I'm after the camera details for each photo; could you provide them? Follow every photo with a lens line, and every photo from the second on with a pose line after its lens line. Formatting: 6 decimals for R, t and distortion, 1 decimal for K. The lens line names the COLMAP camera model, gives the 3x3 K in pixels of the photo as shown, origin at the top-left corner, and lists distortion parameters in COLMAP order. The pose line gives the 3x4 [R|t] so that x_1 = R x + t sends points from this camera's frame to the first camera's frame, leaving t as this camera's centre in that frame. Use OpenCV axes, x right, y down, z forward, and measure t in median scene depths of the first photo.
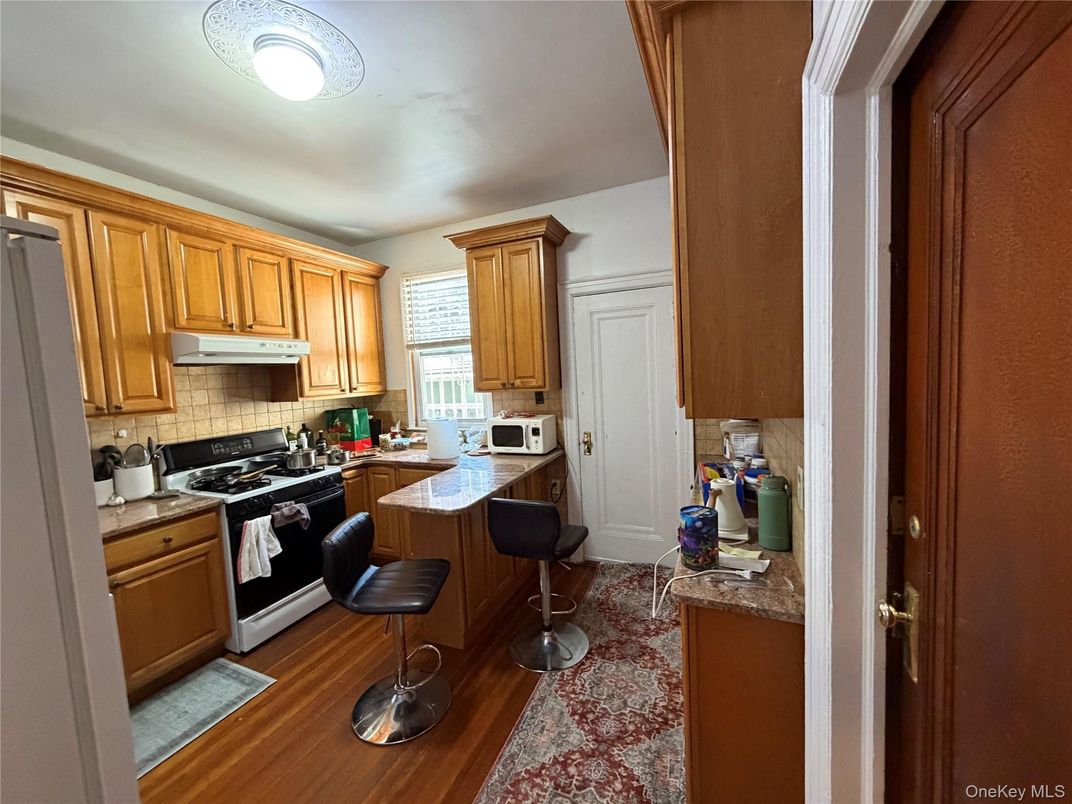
lens RADIAL K [[427.2, 0, 535.4], [0, 427.2, 401.4], [0, 0, 1]] dist [-0.001355, 0.000468]
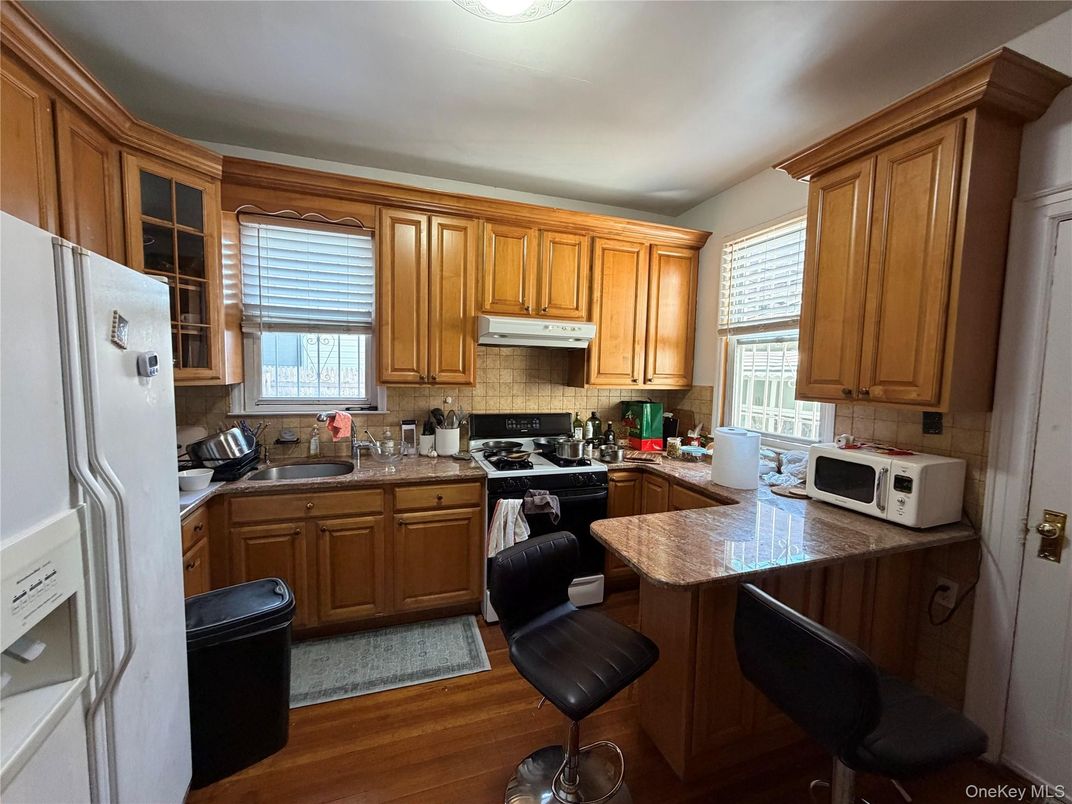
lens RADIAL K [[427.2, 0, 532.0], [0, 427.2, 401.5], [0, 0, 1]] dist [-0.001355, 0.000468]
pose [[0.666296, 0.117038, -0.736446, 0.075413], [-0.106066, 0.992439, 0.061758, -0.017154], [0.738106, 0.036962, 0.673672, 0.280903]]
